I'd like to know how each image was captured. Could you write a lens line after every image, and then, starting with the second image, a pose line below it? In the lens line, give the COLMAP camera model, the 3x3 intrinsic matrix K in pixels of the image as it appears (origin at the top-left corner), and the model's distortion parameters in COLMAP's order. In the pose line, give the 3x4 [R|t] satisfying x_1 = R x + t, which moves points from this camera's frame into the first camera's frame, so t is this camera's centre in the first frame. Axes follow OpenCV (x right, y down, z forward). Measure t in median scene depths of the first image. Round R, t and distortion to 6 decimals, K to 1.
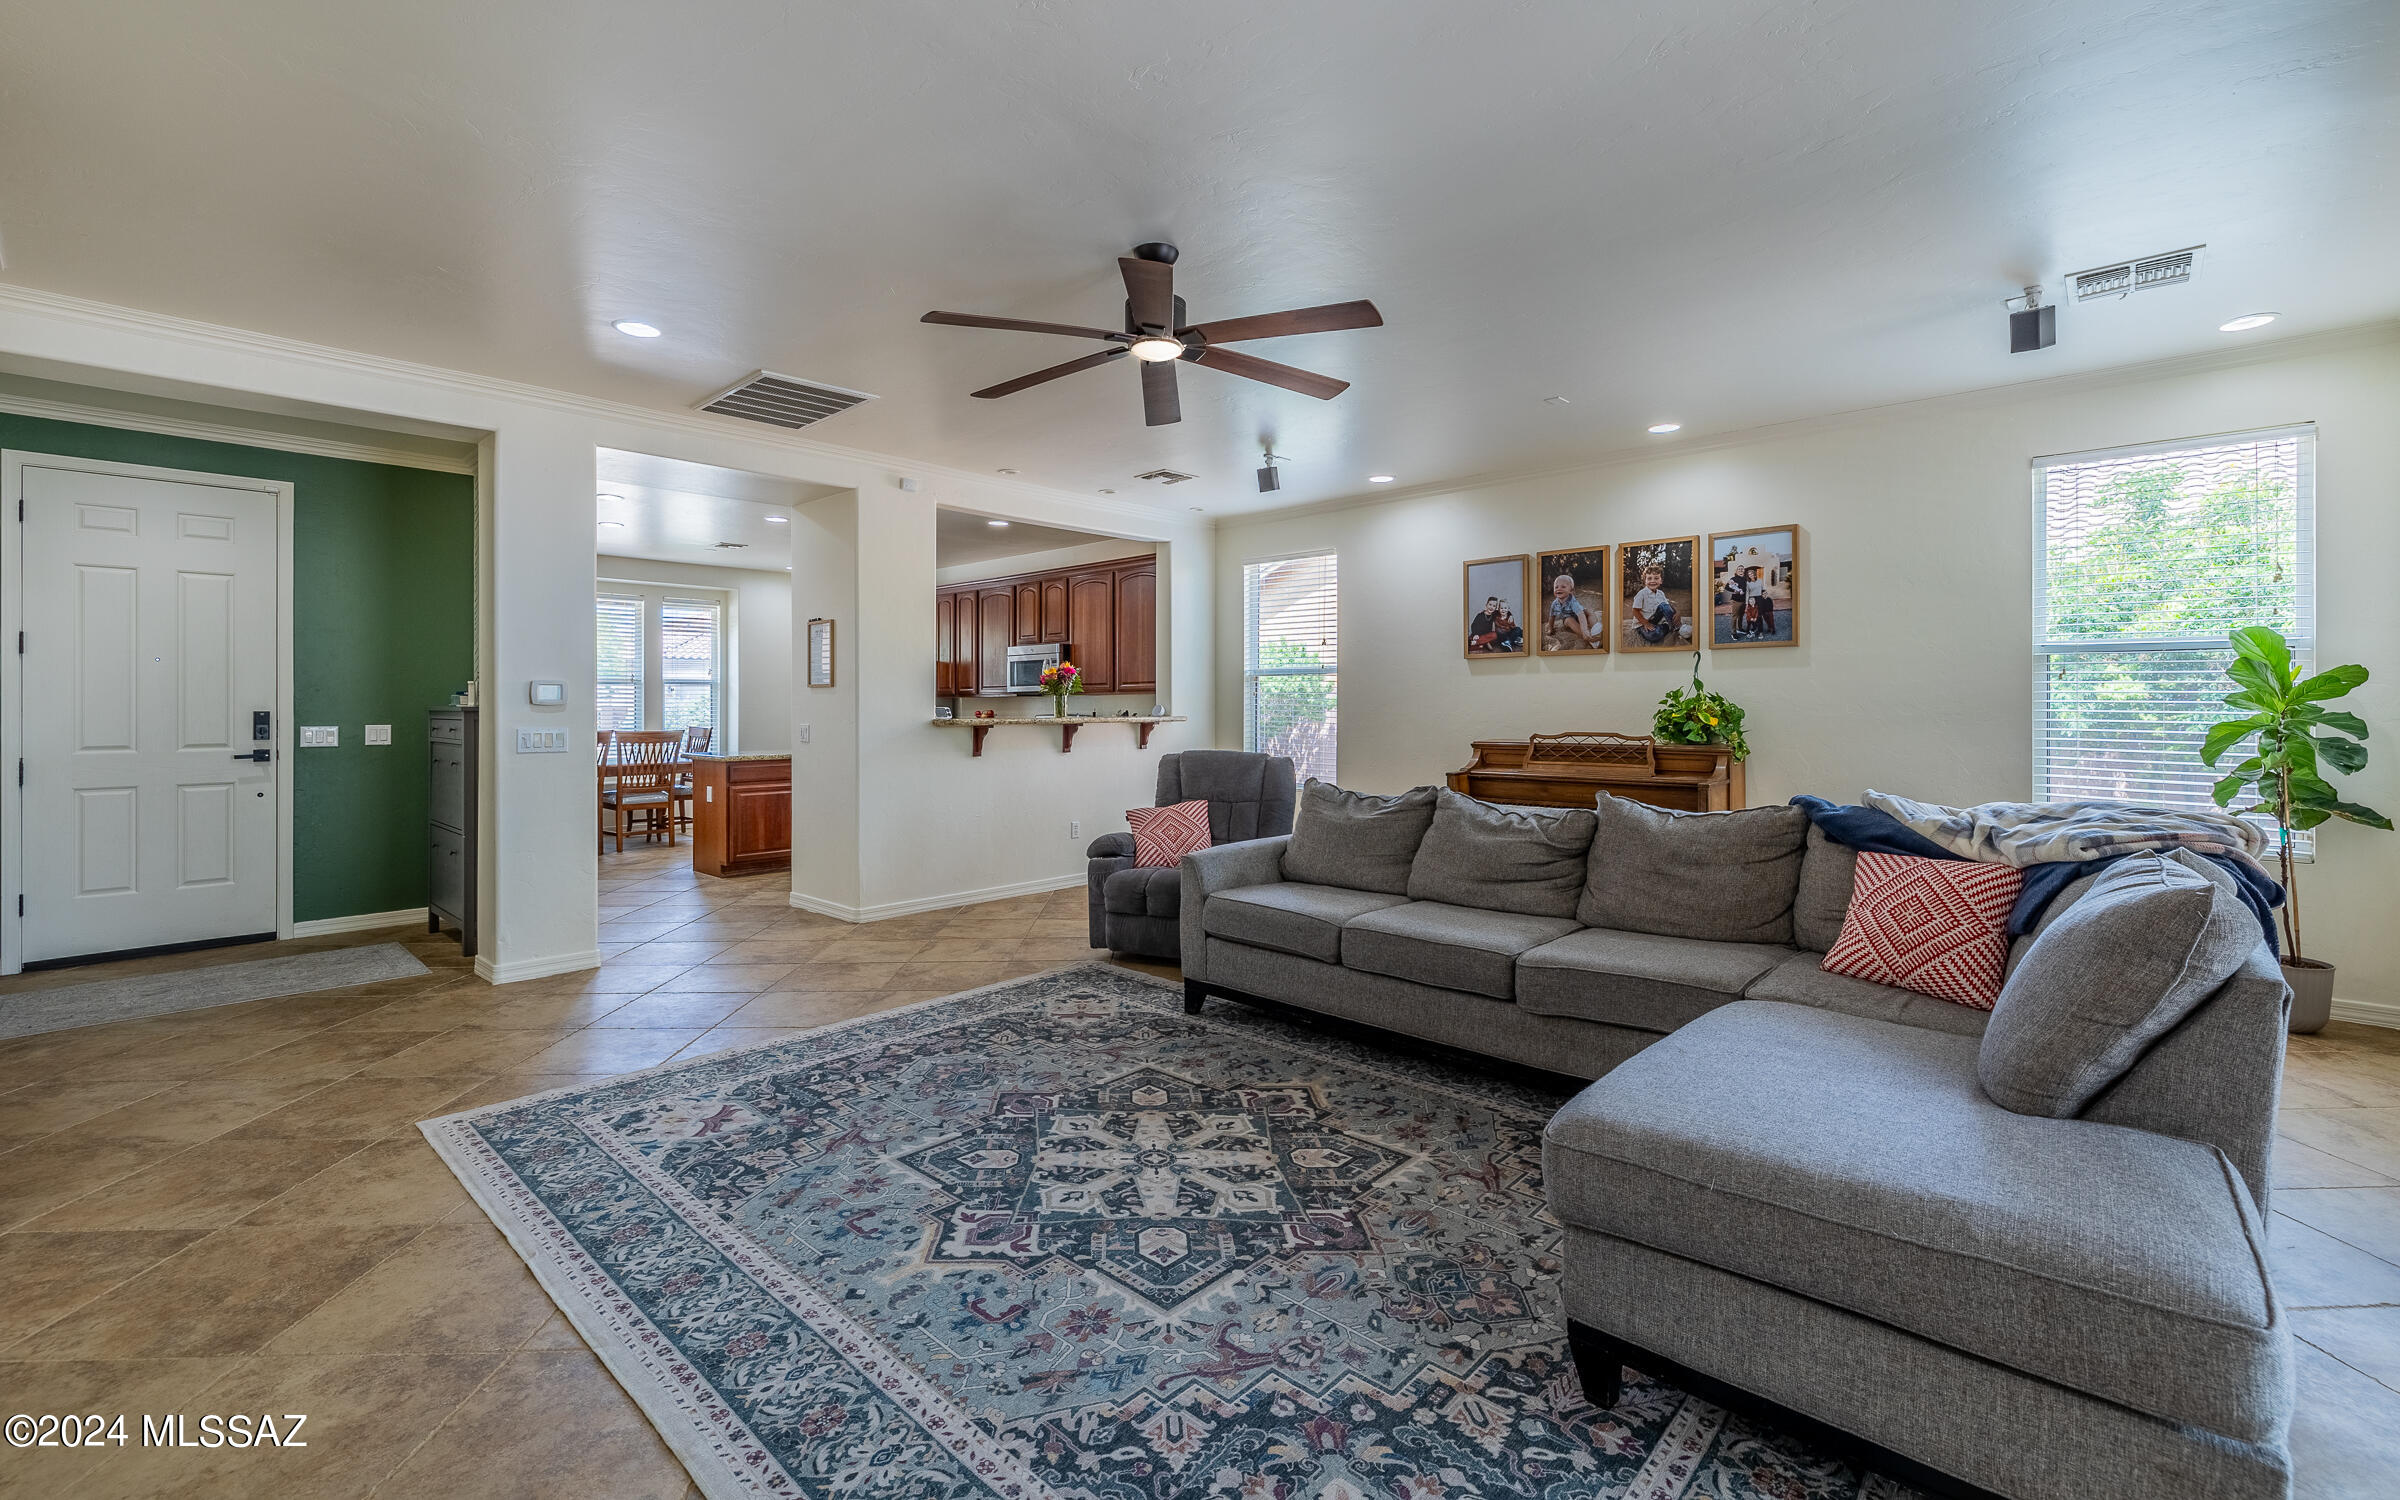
lens RADIAL K [[1013.9, 0, 1214.1], [0, 1013.9, 692.9], [0, 0, 1]] dist [-0.002337, -0.000253]
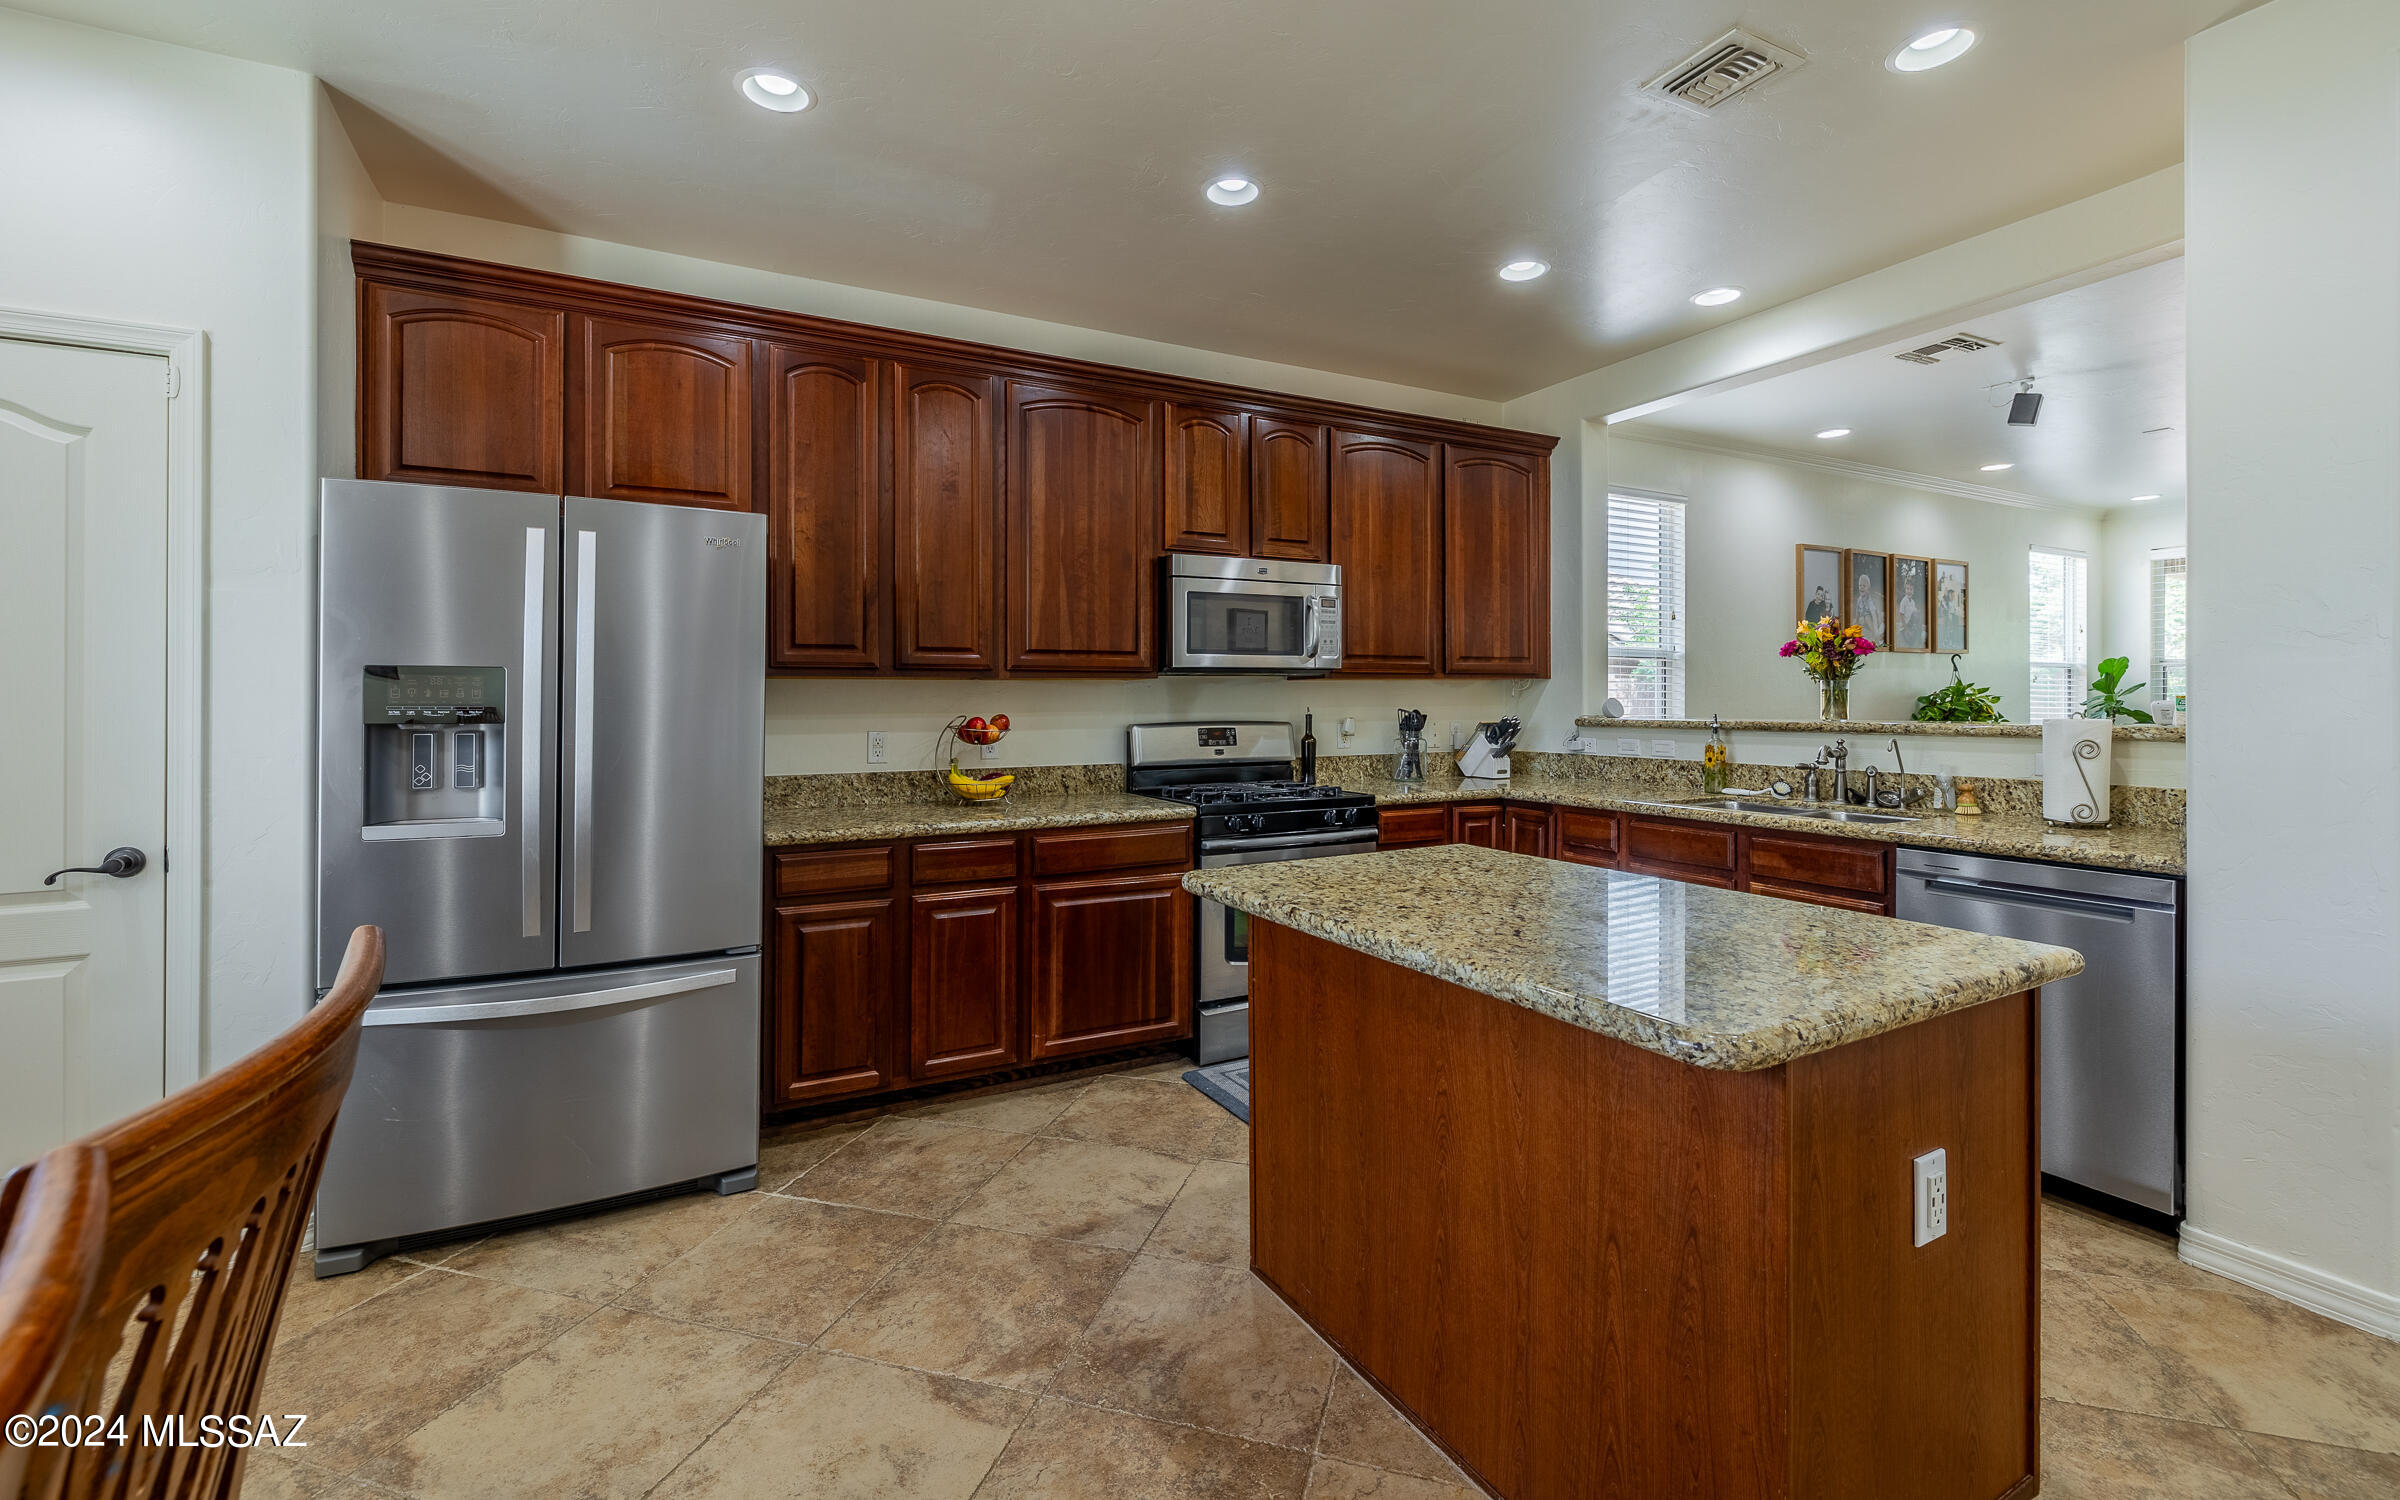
lens RADIAL K [[1013.9, 0, 1199.4], [0, 1013.9, 704.6], [0, 0, 1]] dist [-0.002337, -0.000253]
pose [[0.331322, -0.001861, 0.943516, -1.650135], [-0.007236, 0.999964, 0.004513, 0.035095], [-0.943490, -0.008322, 0.331297, 2.458454]]
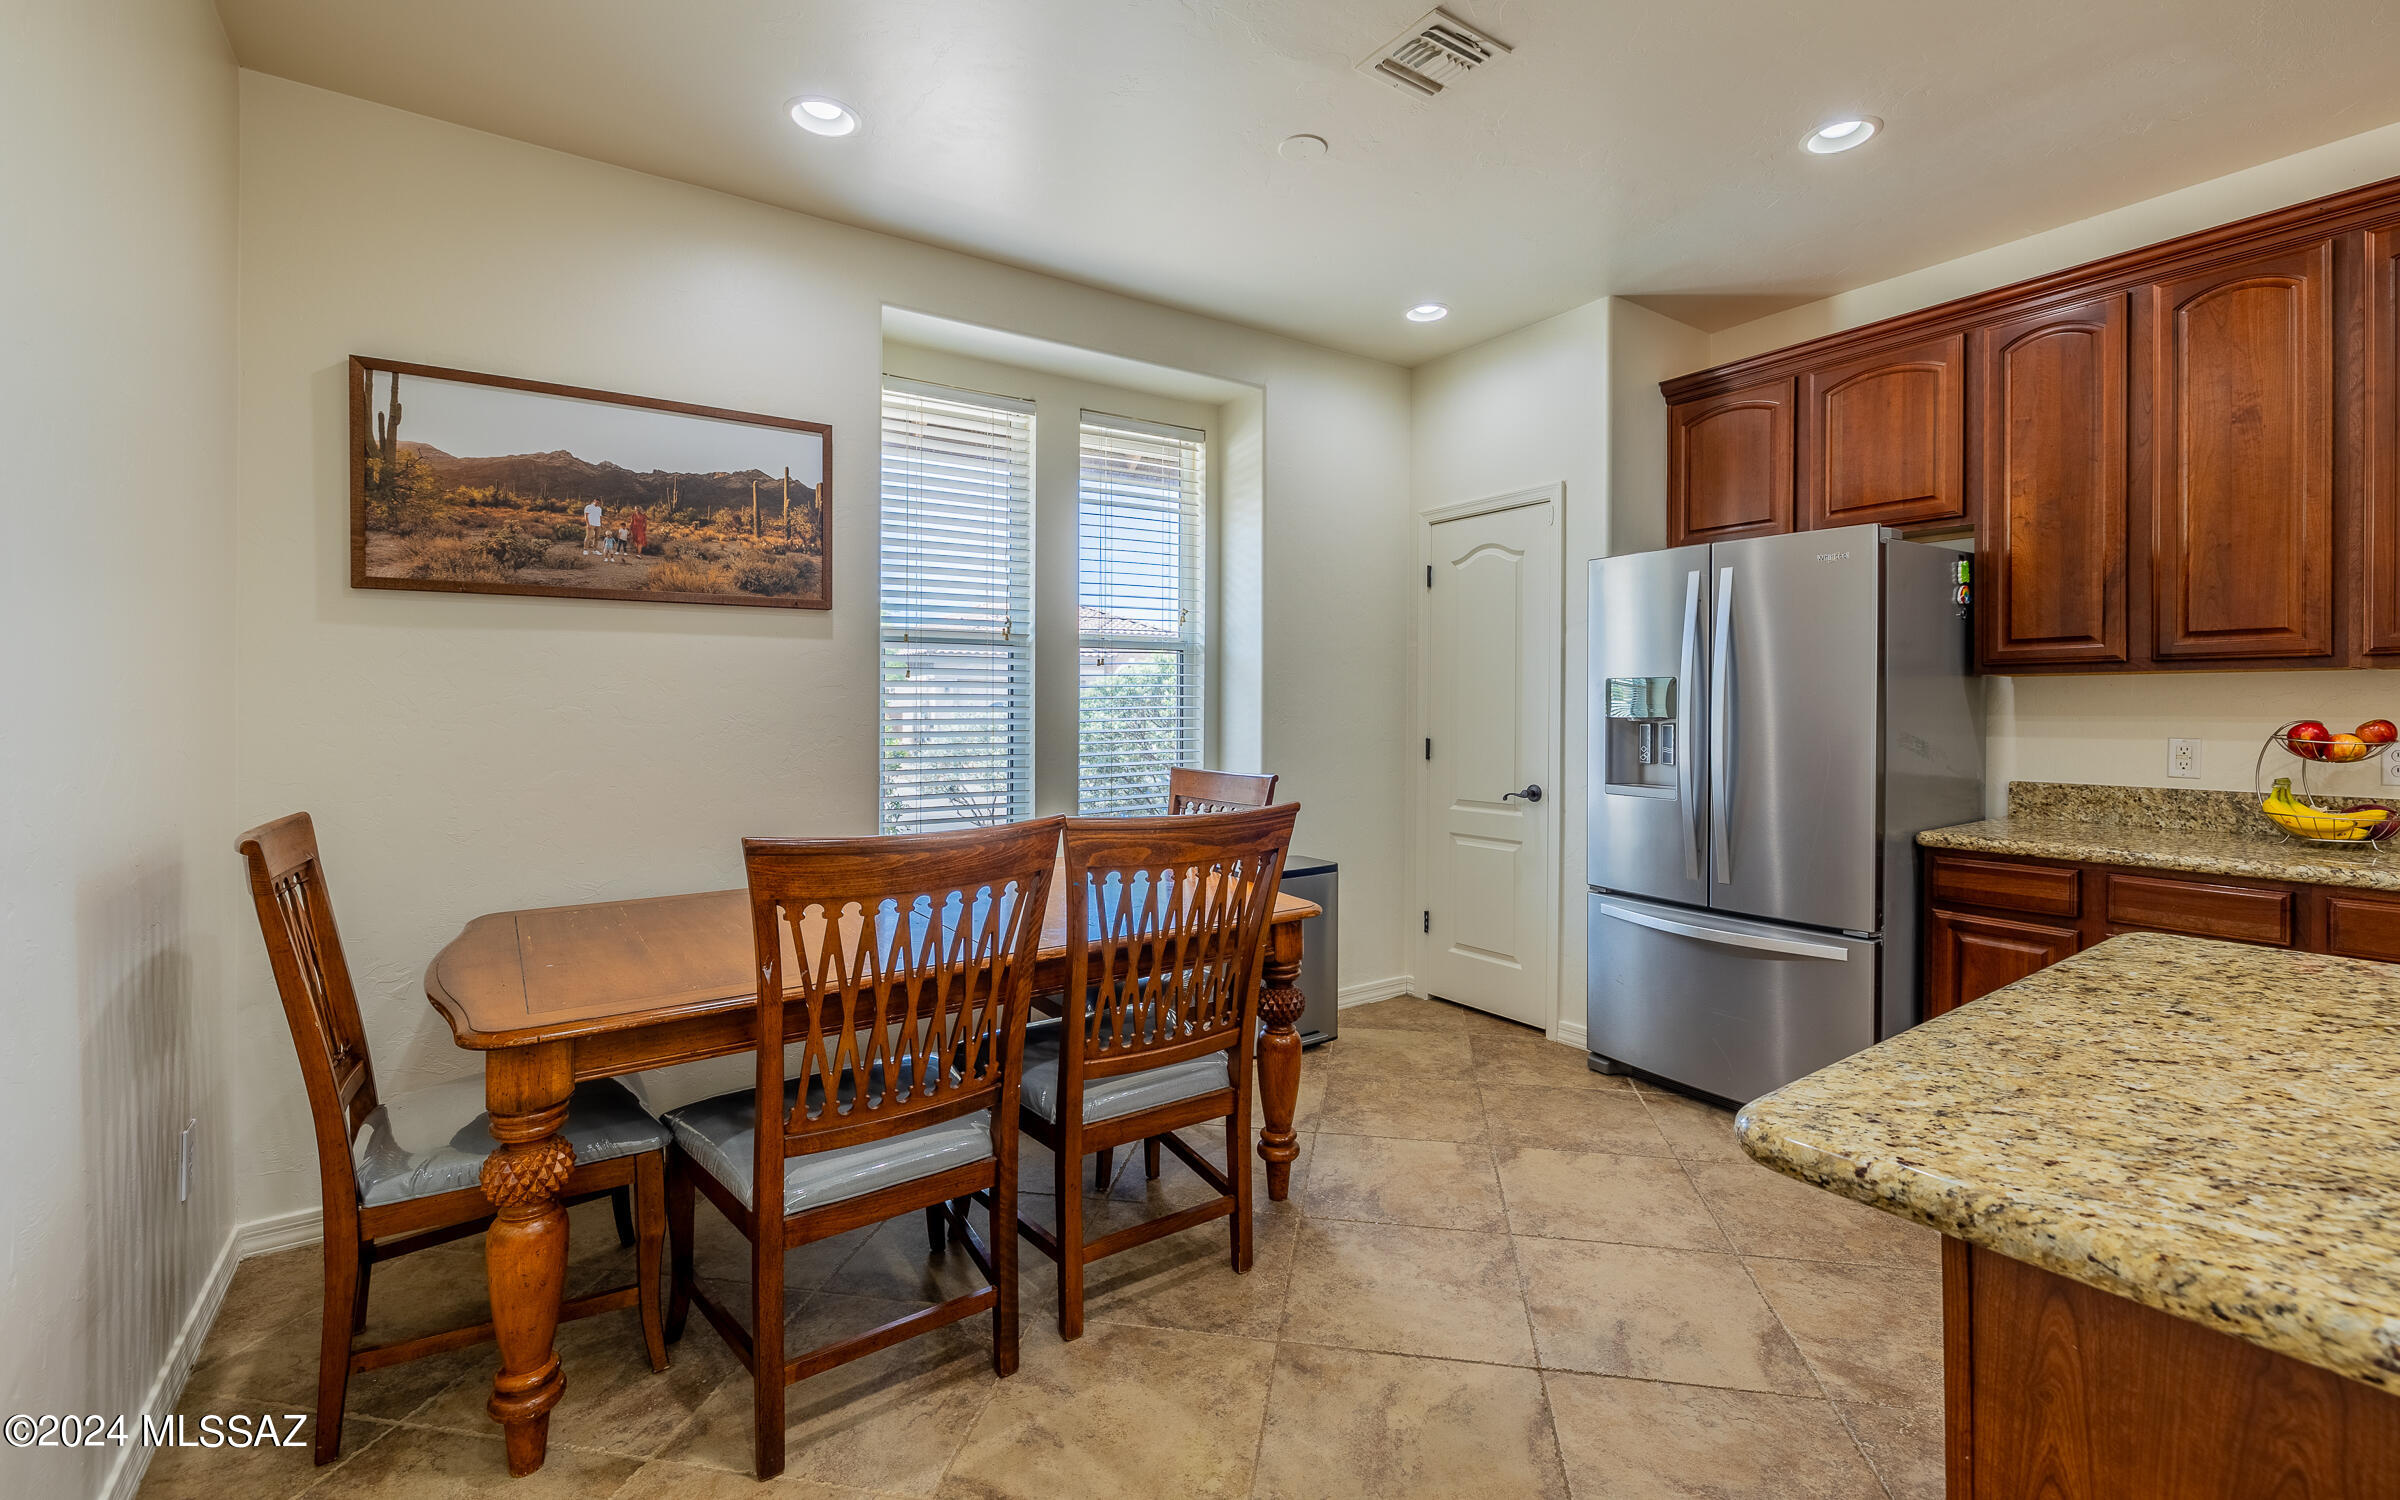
lens RADIAL K [[1013.9, 0, 1213.9], [0, 1013.9, 704.8], [0, 0, 1]] dist [-0.002337, -0.000253]
pose [[0.975894, -0.000835, -0.218243, -1.356704], [0.003014, 0.999949, 0.009653, 0.031443], [0.218224, -0.010078, 0.975847, 2.104835]]
